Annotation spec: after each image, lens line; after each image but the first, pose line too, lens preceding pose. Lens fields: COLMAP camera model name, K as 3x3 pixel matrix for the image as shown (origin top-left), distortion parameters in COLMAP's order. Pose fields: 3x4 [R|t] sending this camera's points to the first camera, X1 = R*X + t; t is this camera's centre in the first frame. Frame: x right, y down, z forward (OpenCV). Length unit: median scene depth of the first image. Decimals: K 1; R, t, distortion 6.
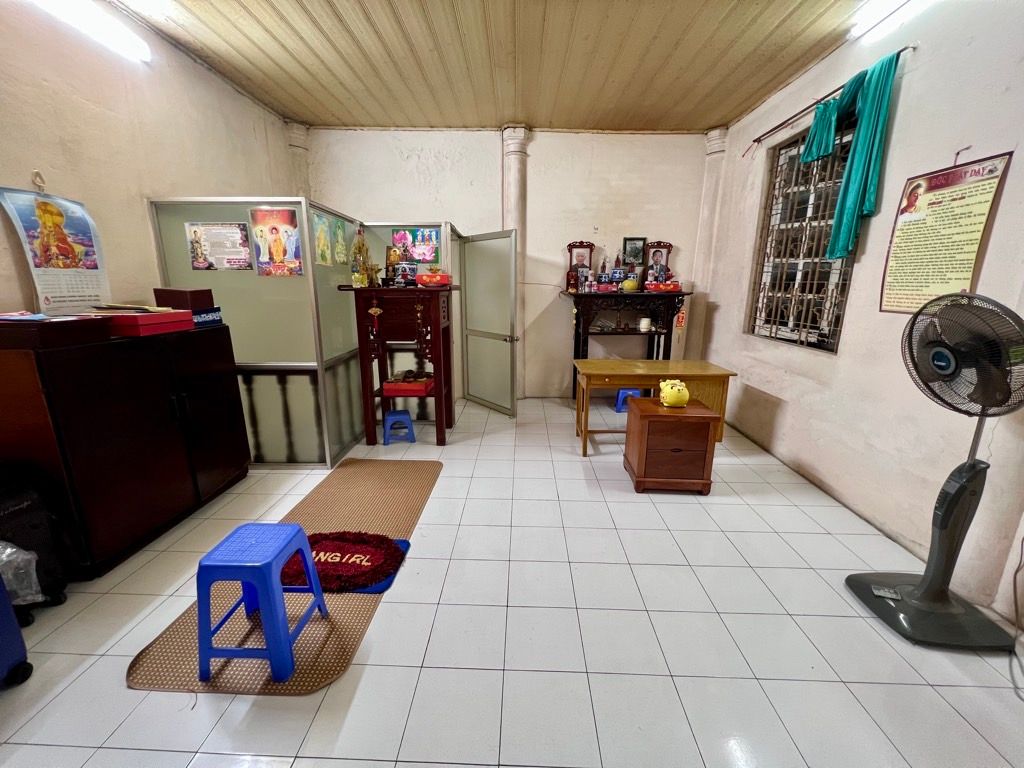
lens RADIAL K [[408.3, 0, 509.9], [0, 408.3, 381.5], [0, 0, 1]] dist [-0.003163, 0.000320]
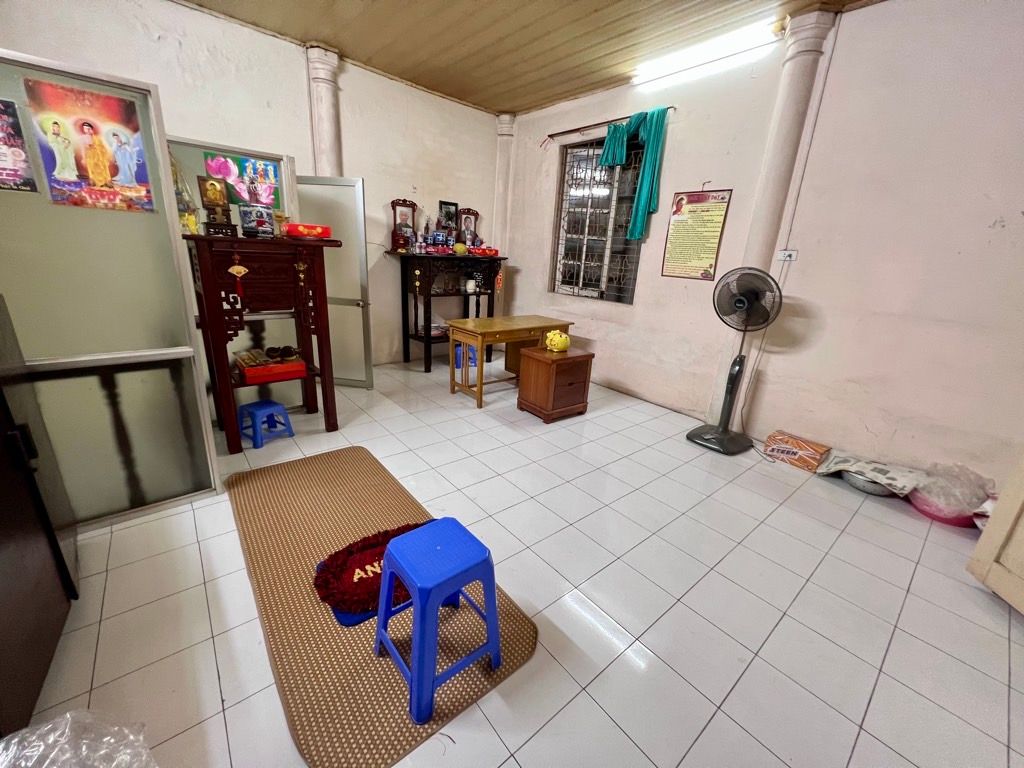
lens RADIAL K [[408.3, 0, 509.9], [0, 408.3, 381.5], [0, 0, 1]] dist [-0.003163, 0.000320]
pose [[0.747951, -0.159608, 0.644278, -0.423820], [0.100567, 0.986703, 0.127688, -0.018069], [-0.656091, -0.030711, 0.754057, 0.112152]]
